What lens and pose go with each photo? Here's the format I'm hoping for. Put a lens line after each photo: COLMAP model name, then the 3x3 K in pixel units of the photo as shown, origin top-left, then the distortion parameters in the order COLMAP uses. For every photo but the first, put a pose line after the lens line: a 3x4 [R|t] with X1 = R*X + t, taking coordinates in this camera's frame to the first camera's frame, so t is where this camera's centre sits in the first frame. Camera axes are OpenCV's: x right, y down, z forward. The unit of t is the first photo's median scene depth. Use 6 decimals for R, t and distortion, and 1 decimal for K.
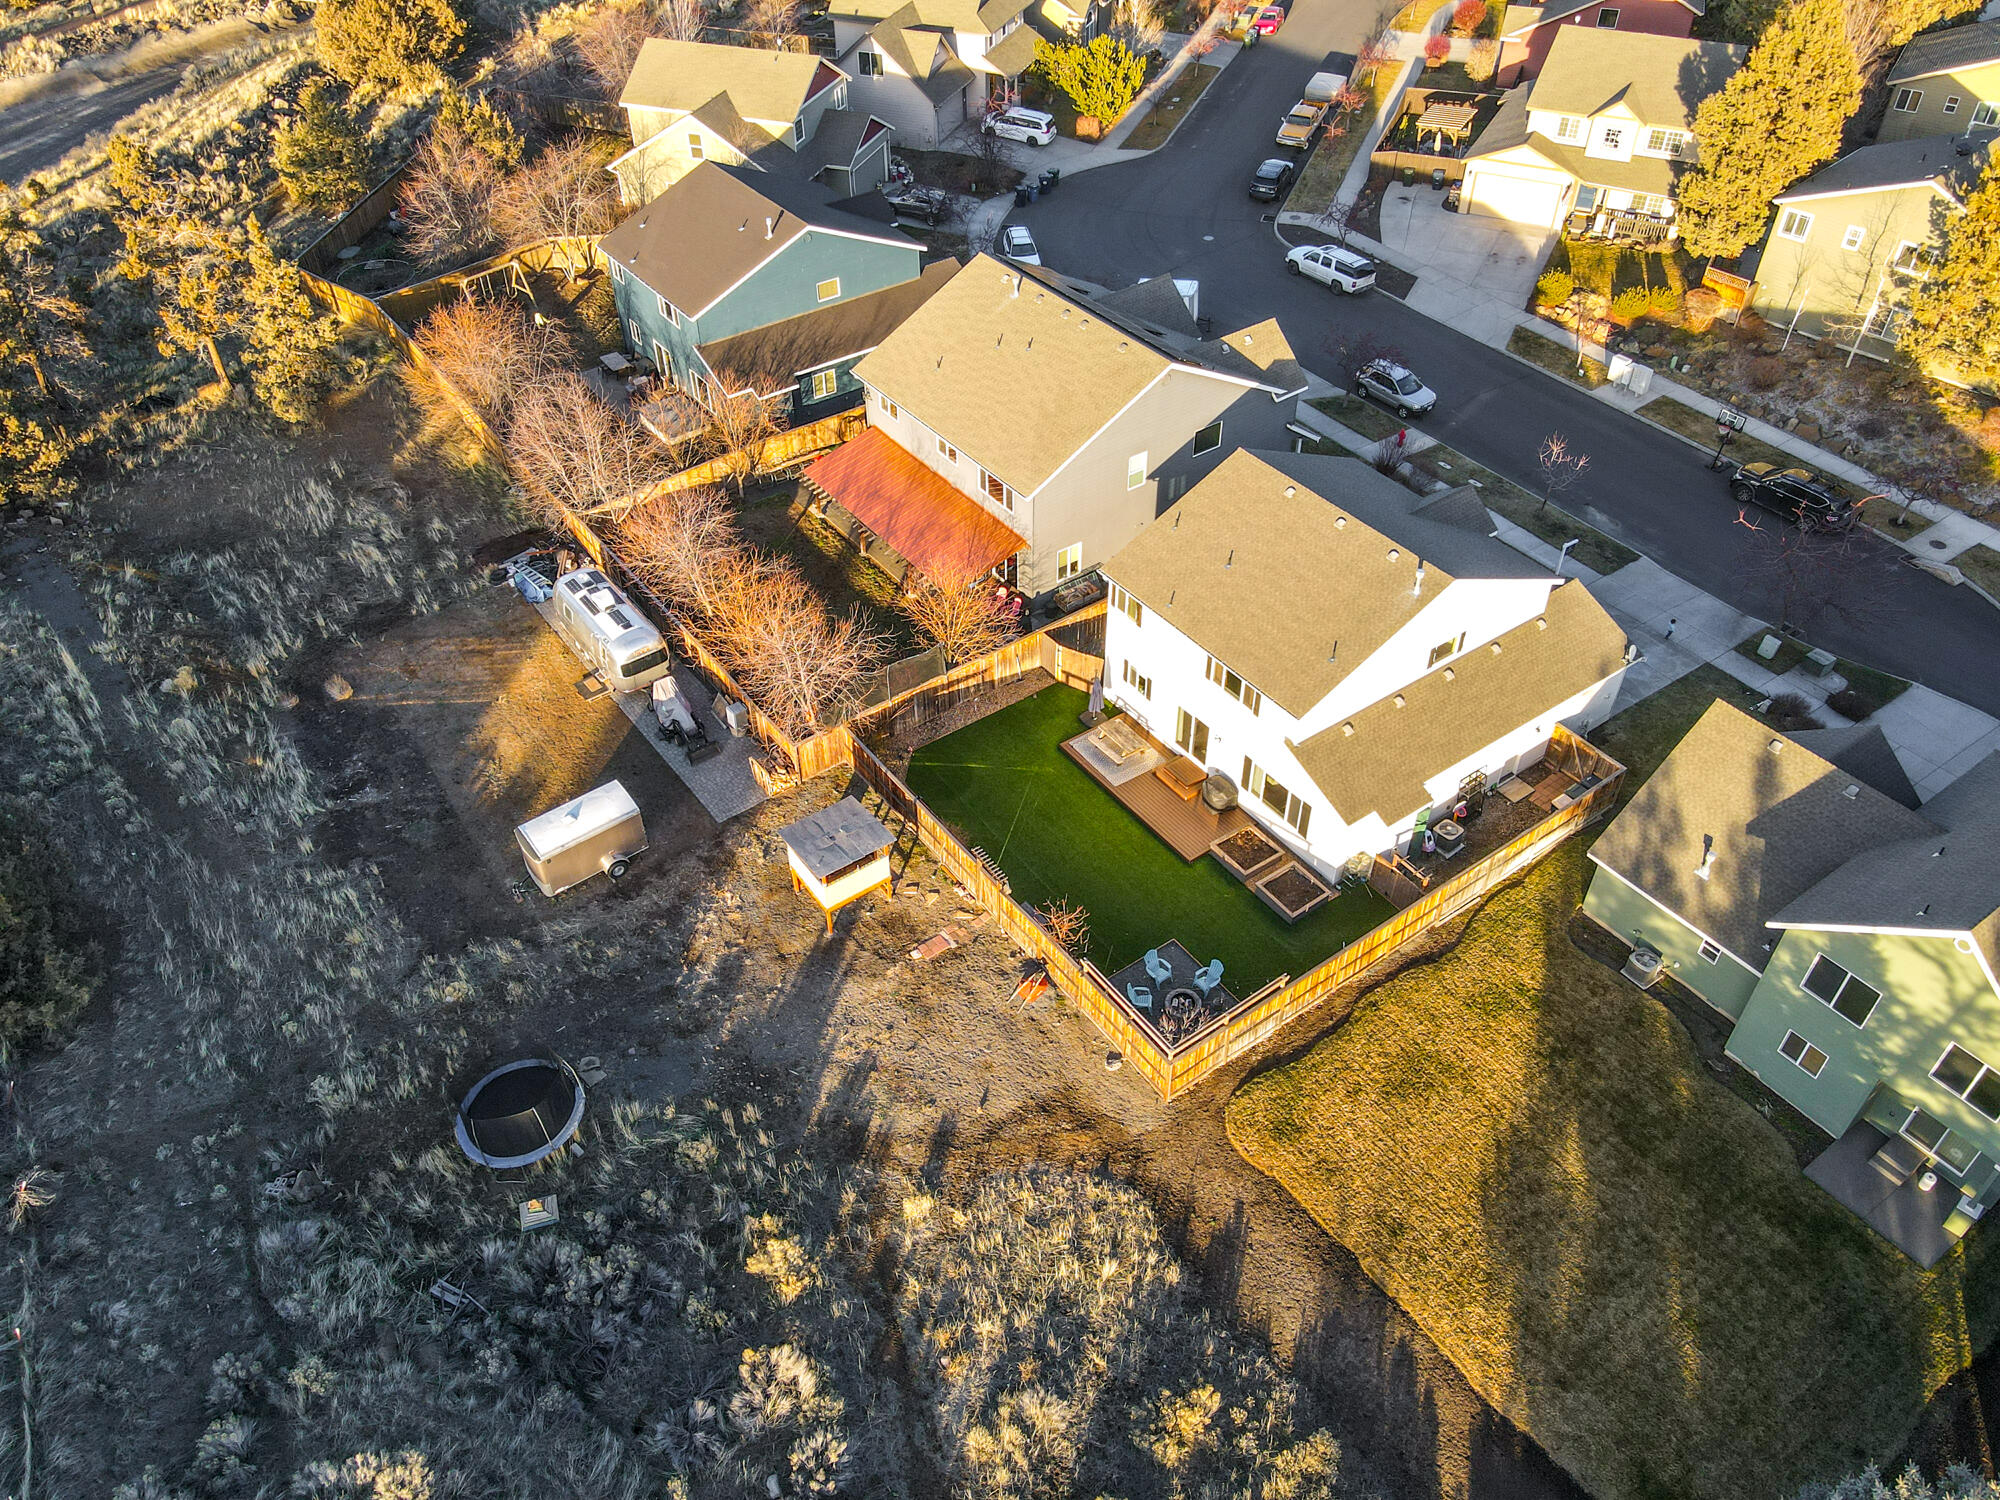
lens RADIAL K [[1447.8, 0, 1000.0], [0, 1447.8, 750.0], [0, 0, 1]] dist [0.009245, 0.008456]
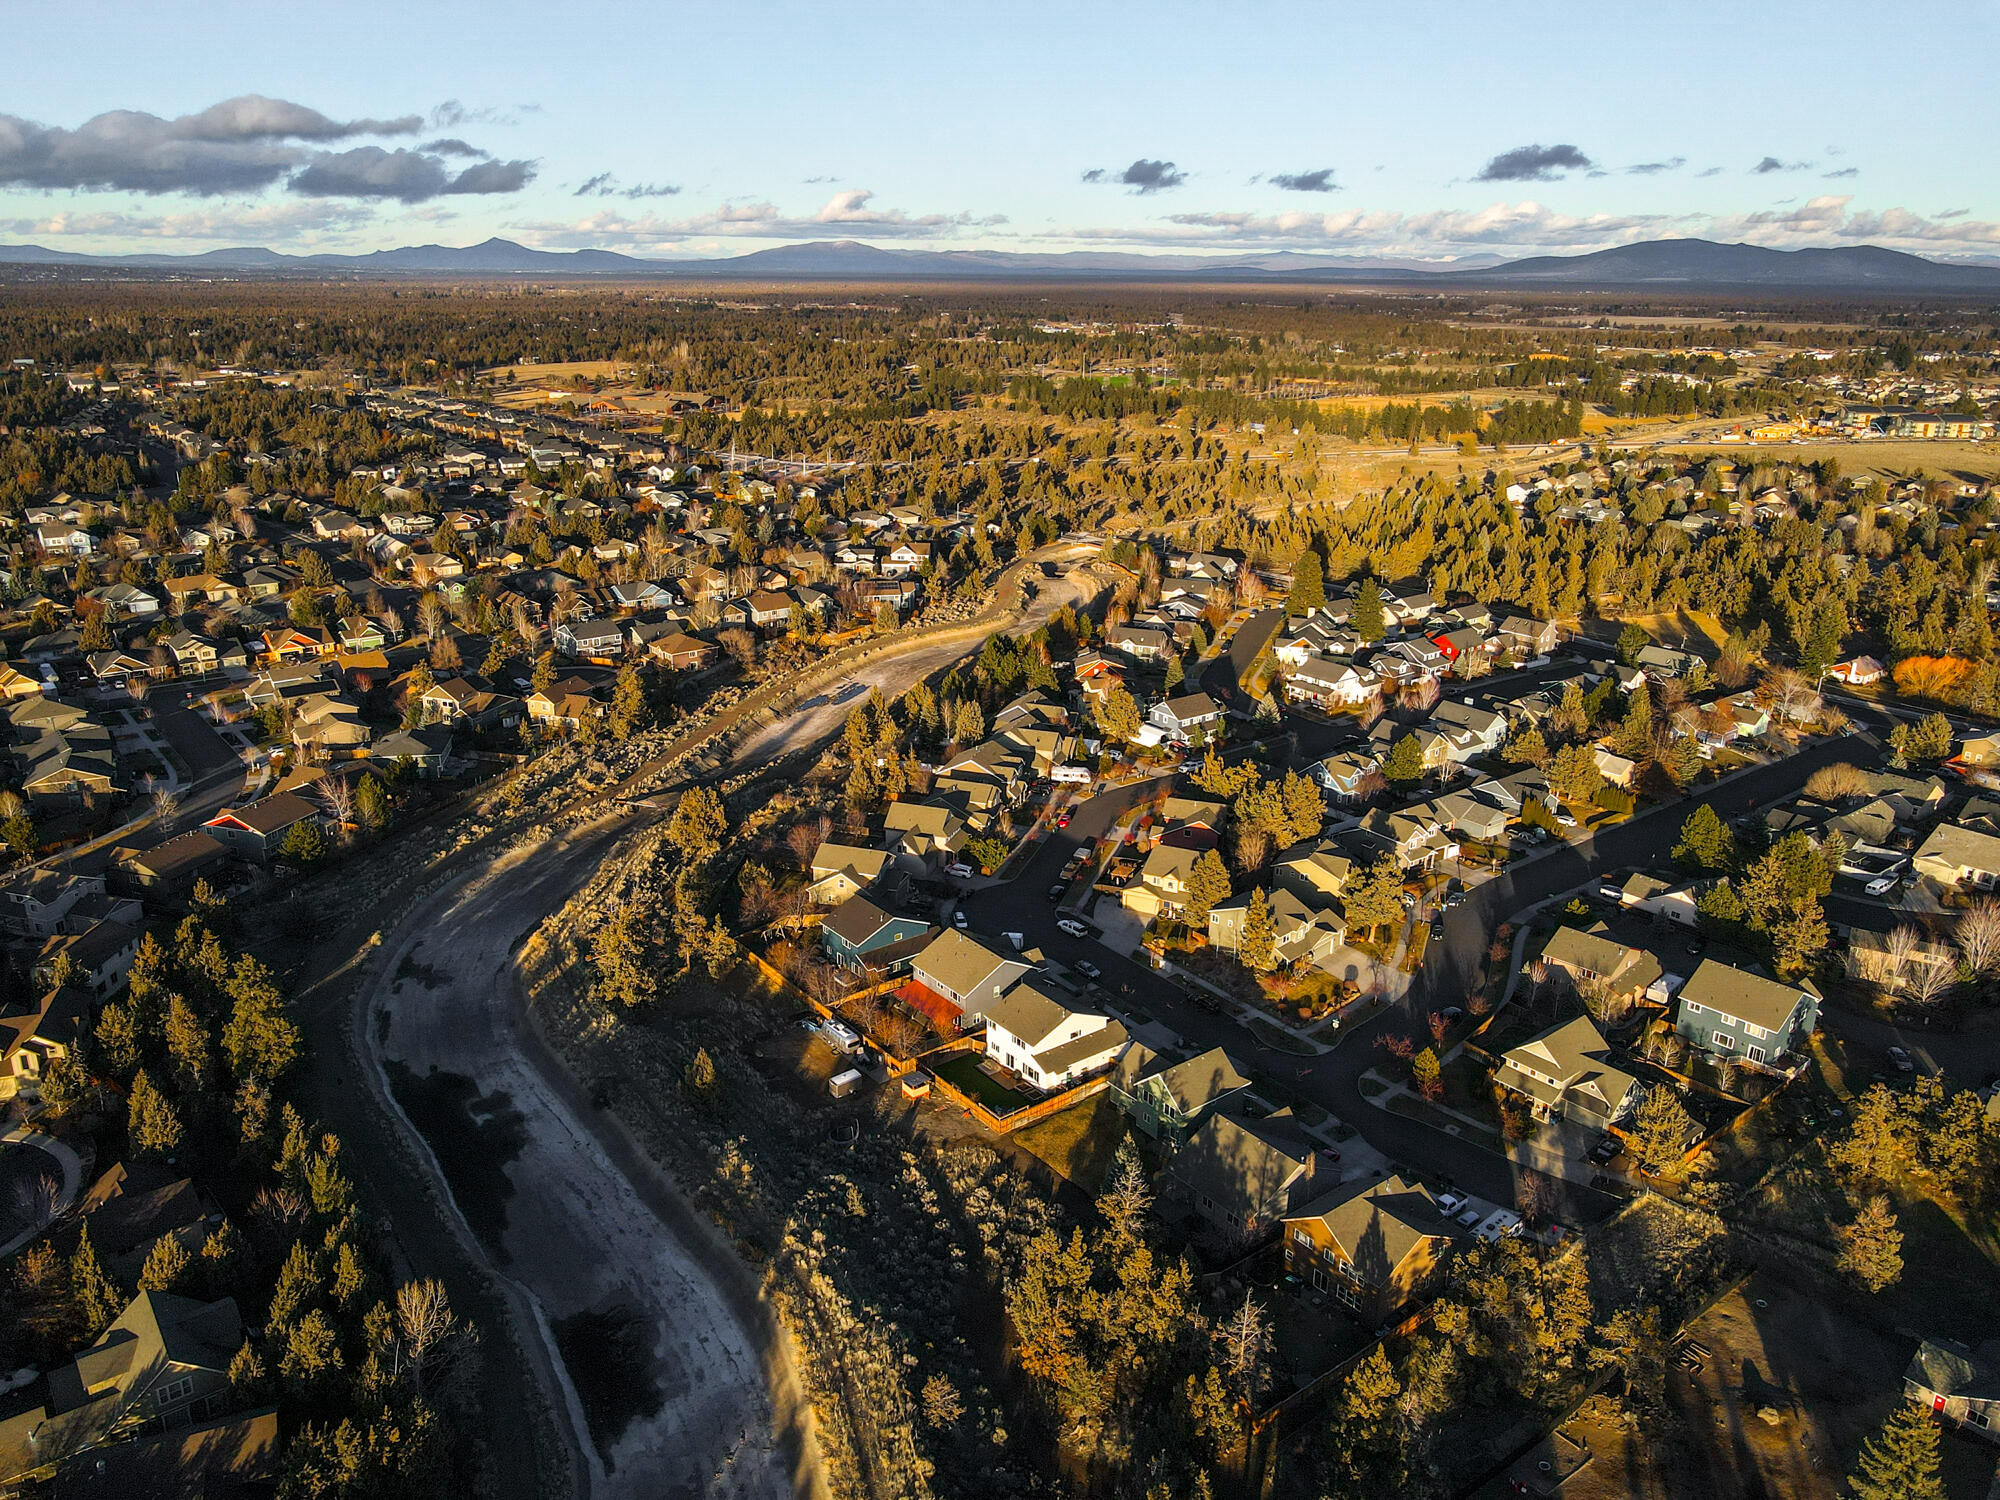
lens RADIAL K [[1447.8, 0, 1000.0], [0, 1447.8, 750.0], [0, 0, 1]] dist [0.009245, 0.008456]
pose [[0.998604, 0.013258, 0.051127, -0.065040], [0.008282, 0.916706, -0.399477, 0.535245], [-0.052165, 0.399343, 0.915316, -1.936580]]
